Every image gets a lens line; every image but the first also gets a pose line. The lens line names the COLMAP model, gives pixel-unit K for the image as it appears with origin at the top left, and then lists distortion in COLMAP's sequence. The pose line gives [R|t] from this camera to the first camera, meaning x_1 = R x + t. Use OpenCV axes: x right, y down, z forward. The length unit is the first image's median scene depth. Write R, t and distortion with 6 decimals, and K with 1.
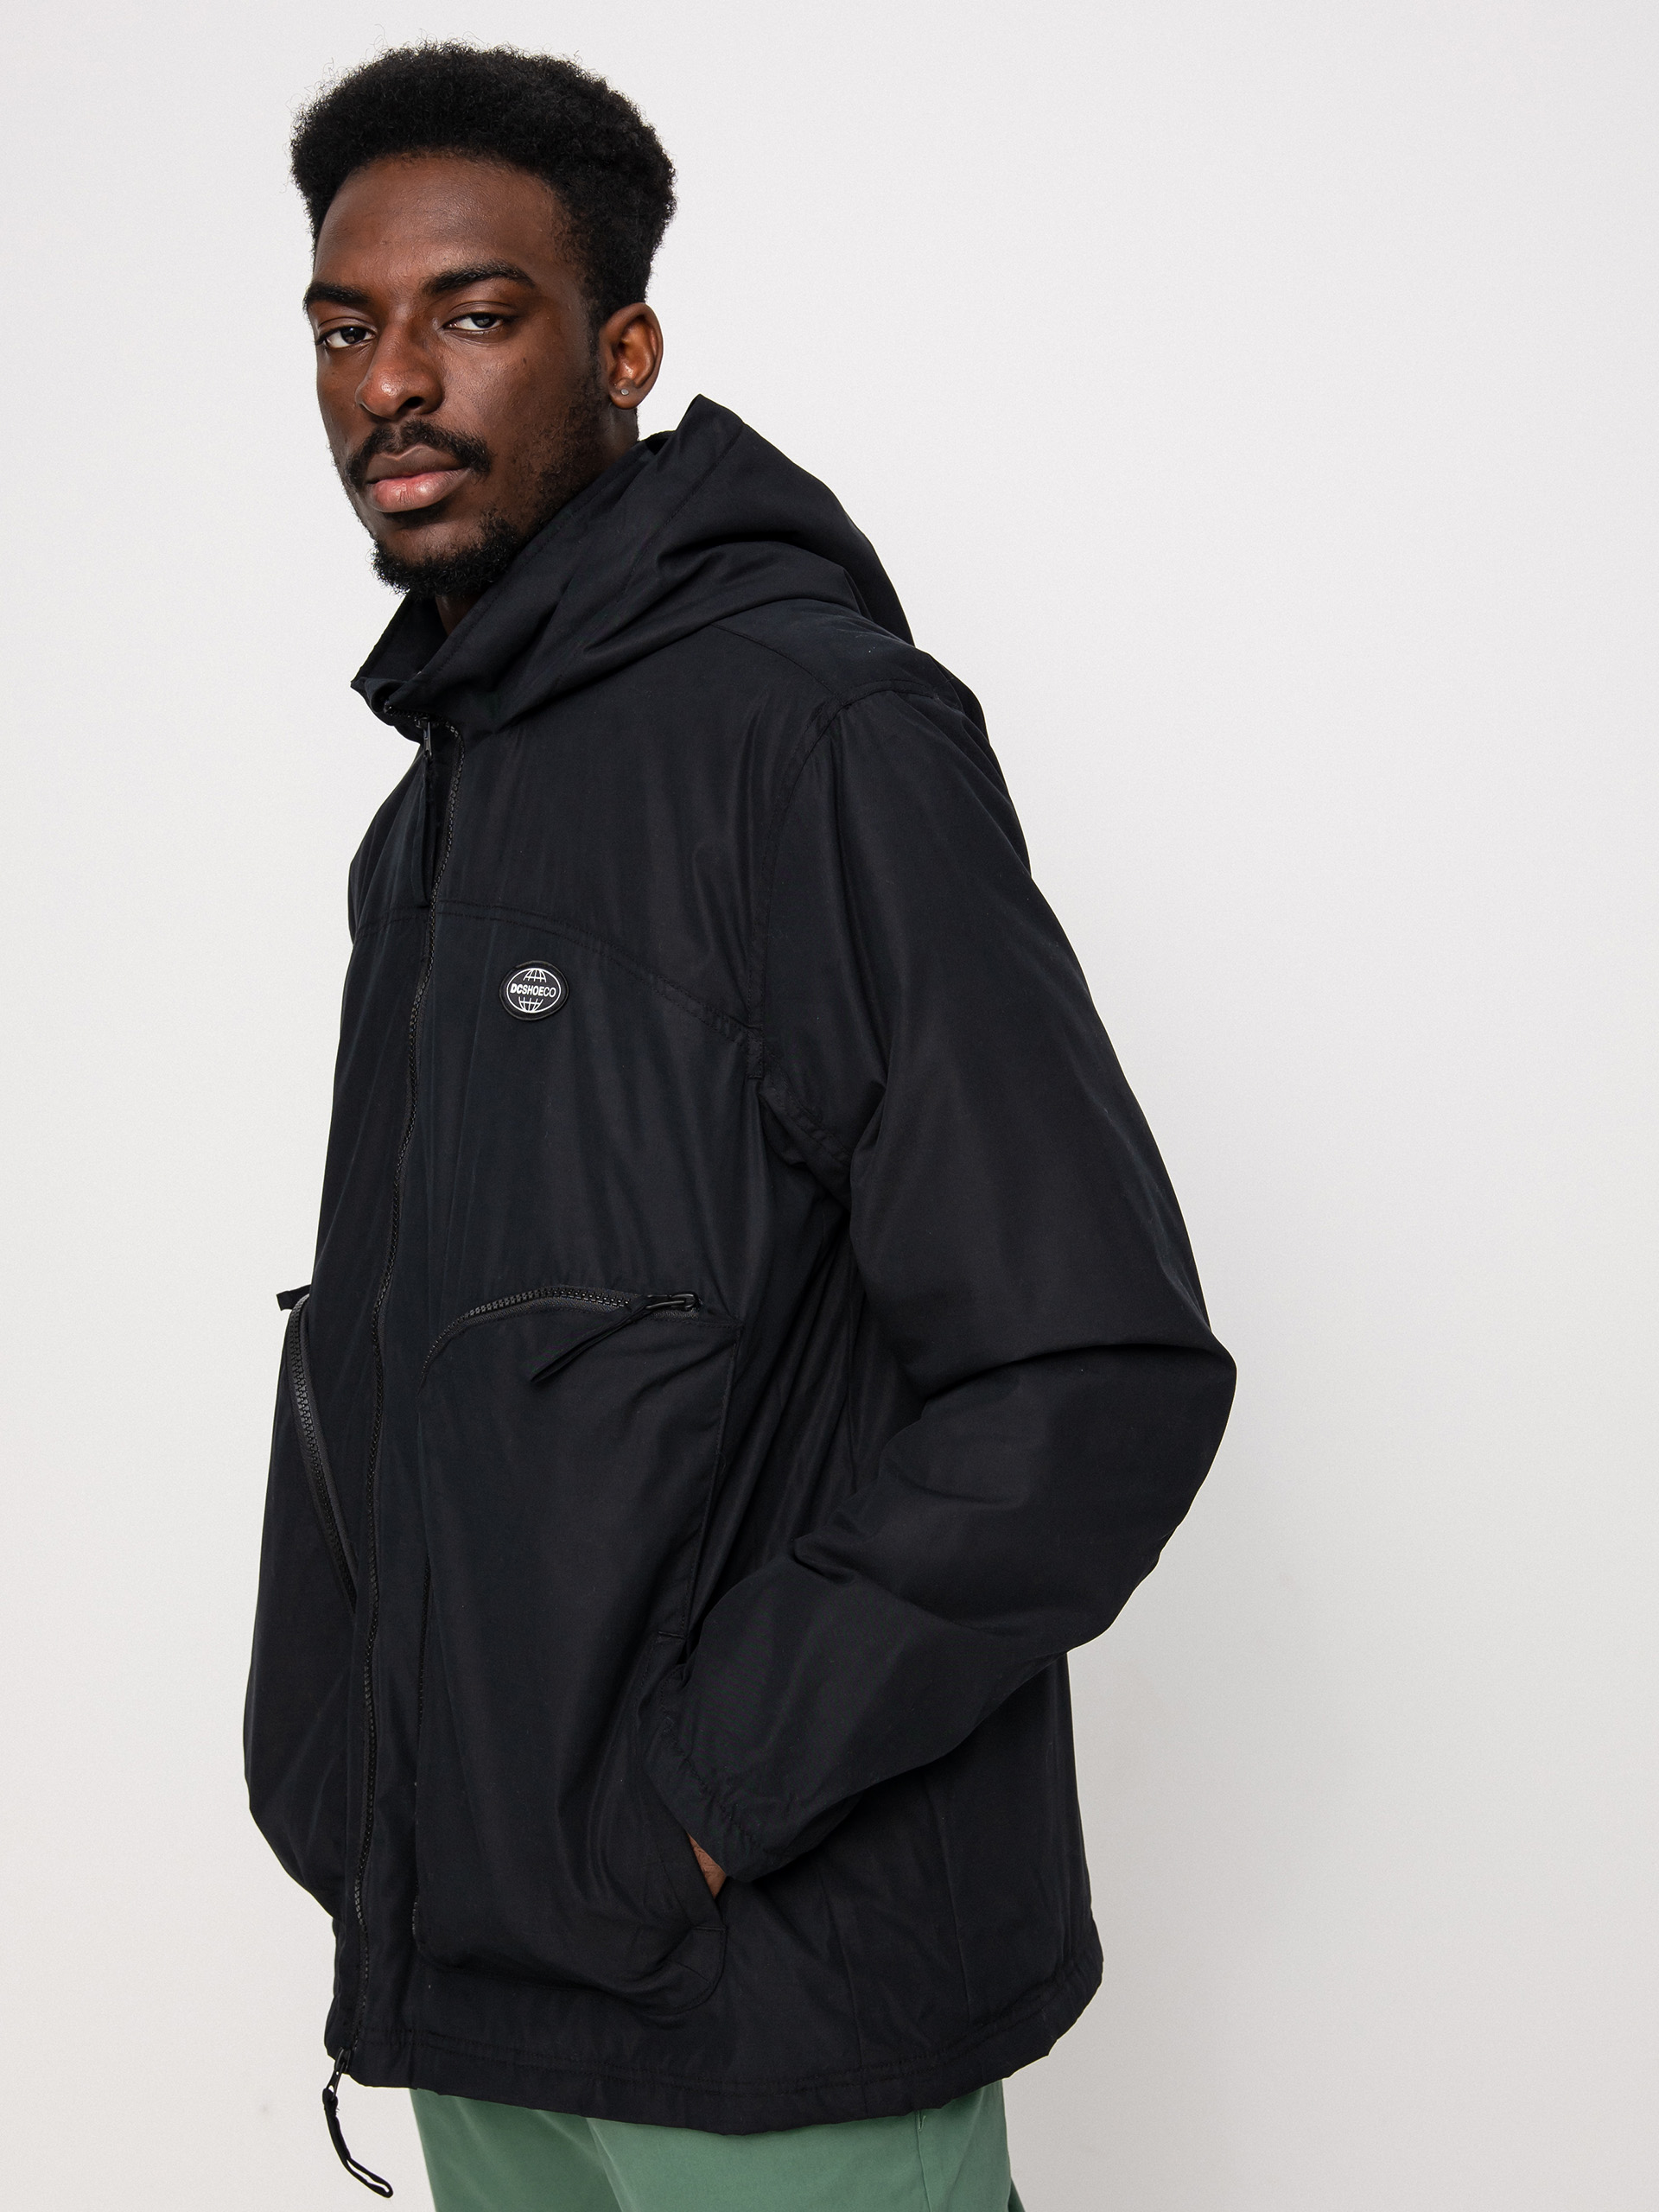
lens RADIAL K [[2524.6, 0, 827.4], [0, 2524.6, 1107.5], [0, 0, 1]] dist [-0.014074, 0.000000]
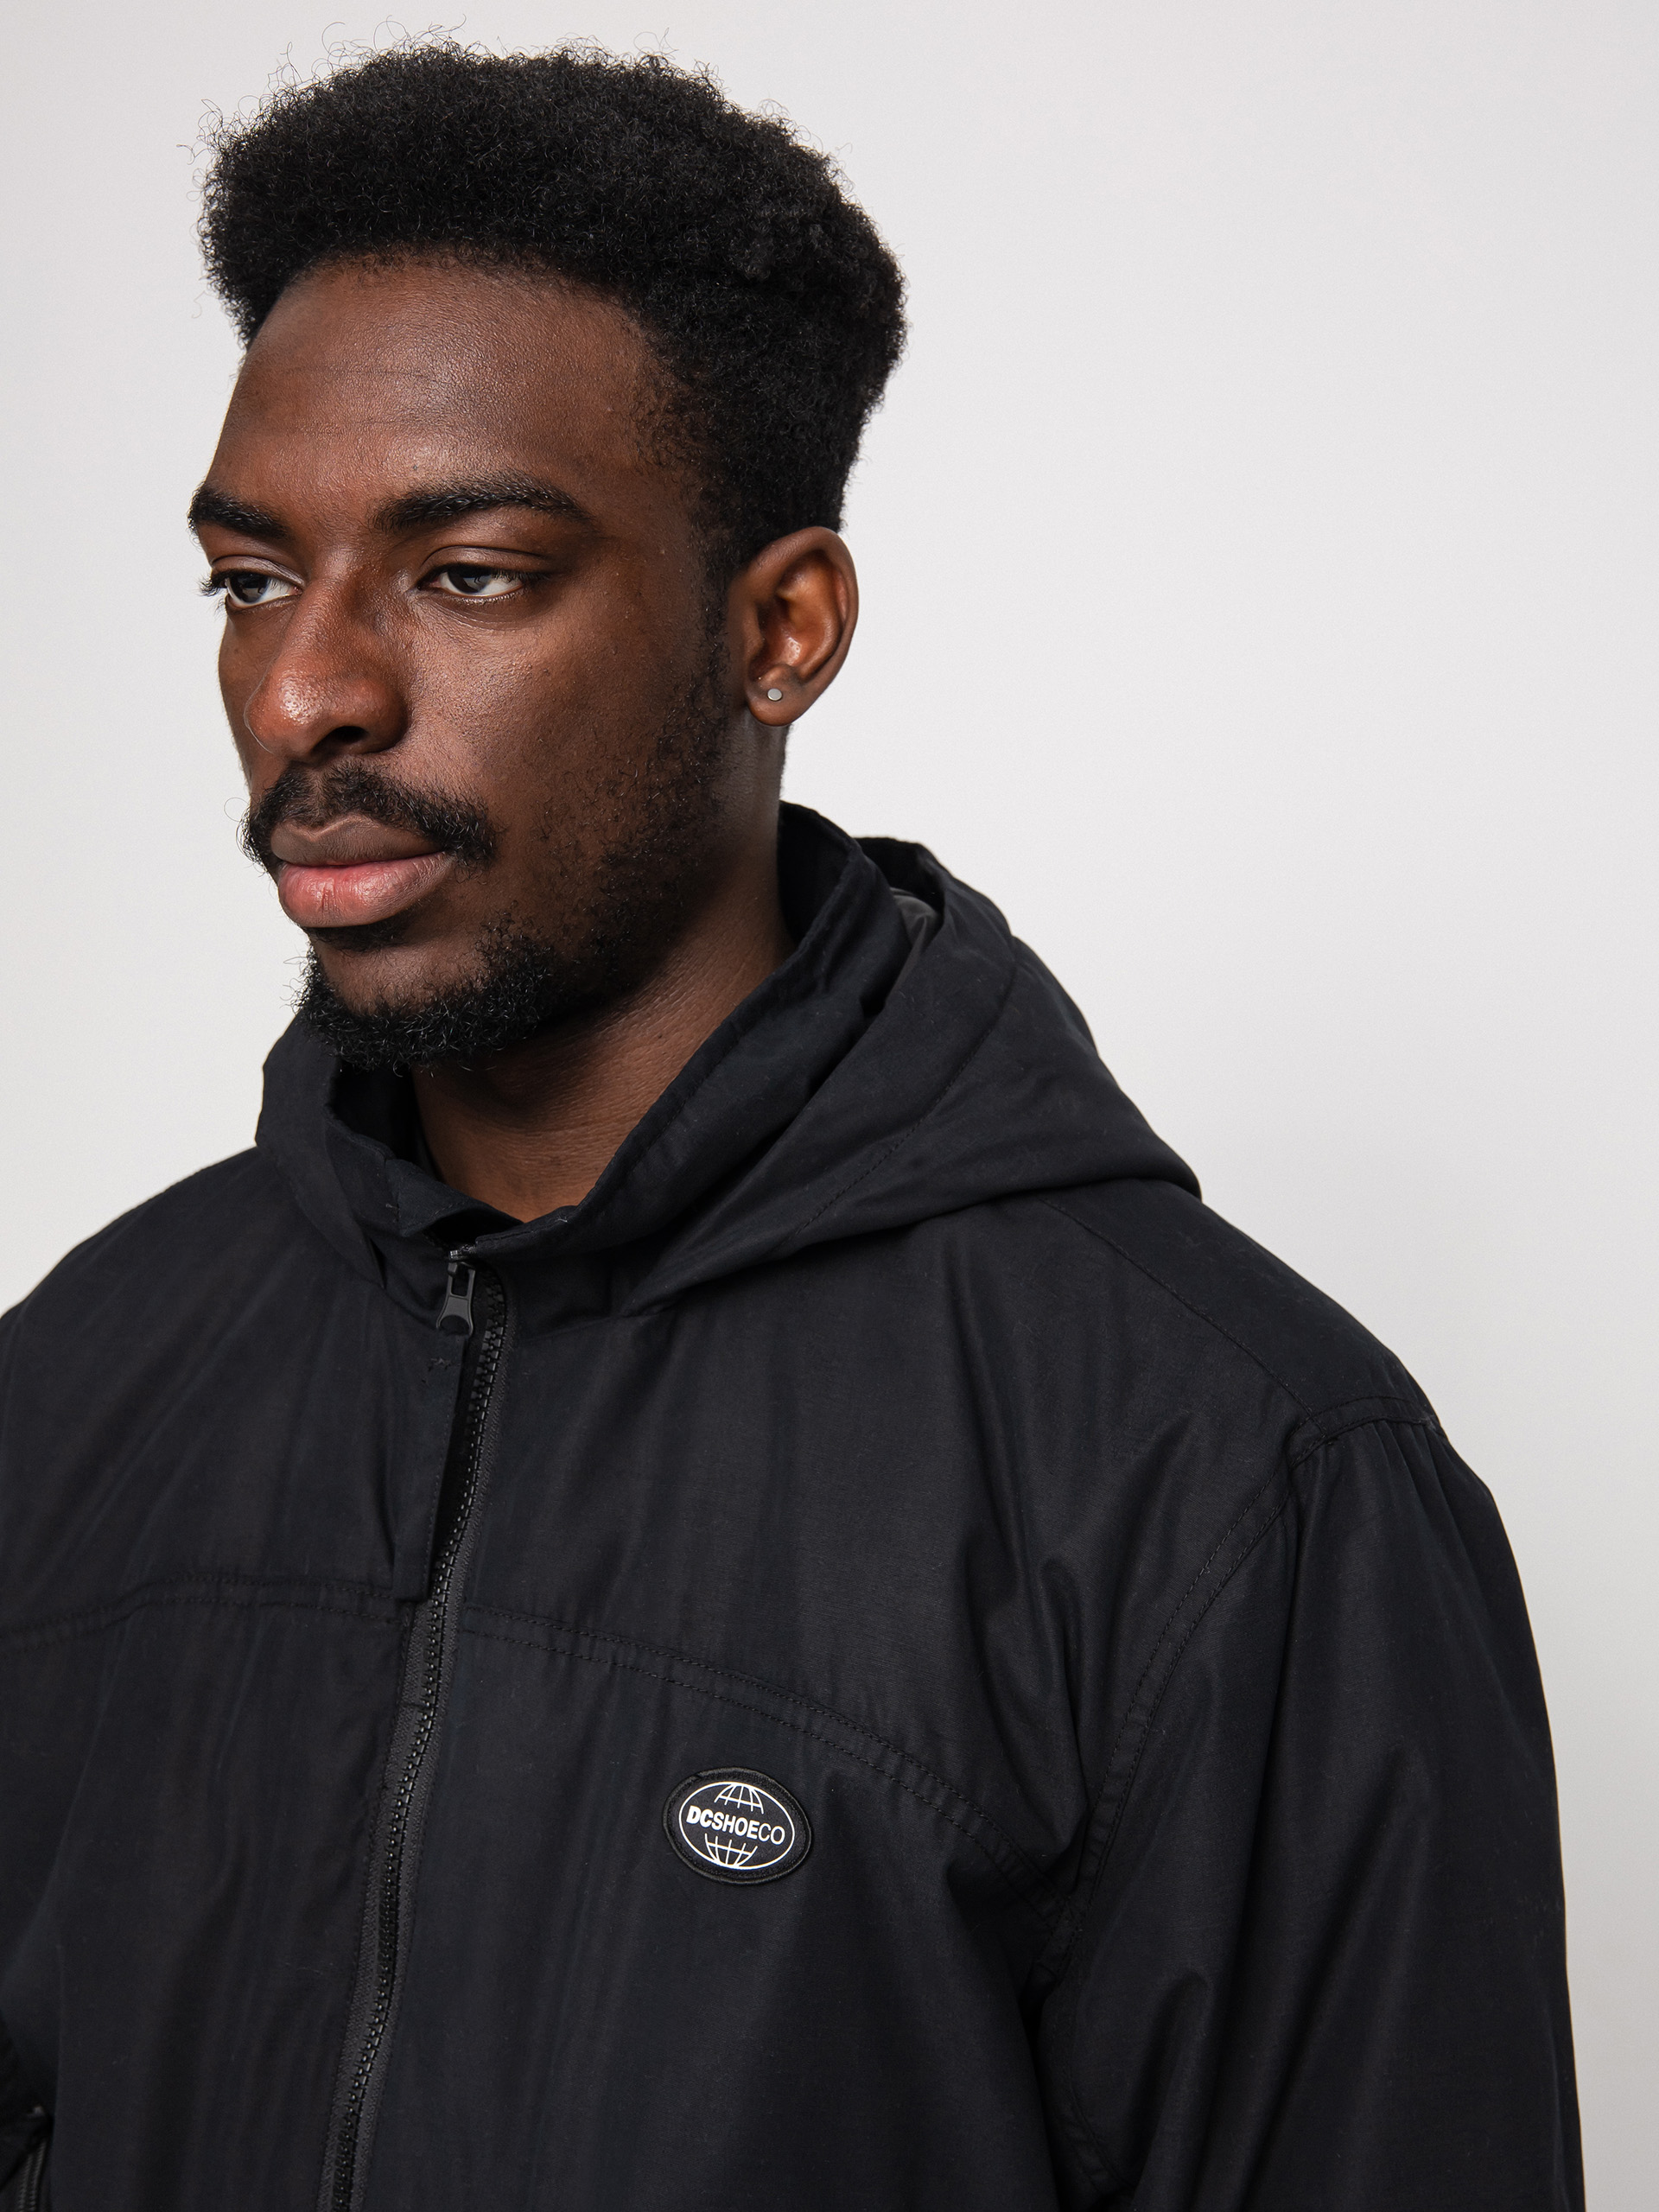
lens RADIAL K [[3065.5, 0, 830.8], [0, 3065.5, 1104.3], [0, 0, 1]] dist [0.039408, 0.000000]
pose [[0.990179, 0.052203, -0.129693, 0.020435], [-0.058199, 0.997384, -0.042881, -0.178787], [0.127115, 0.050007, 0.990627, 0.381964]]
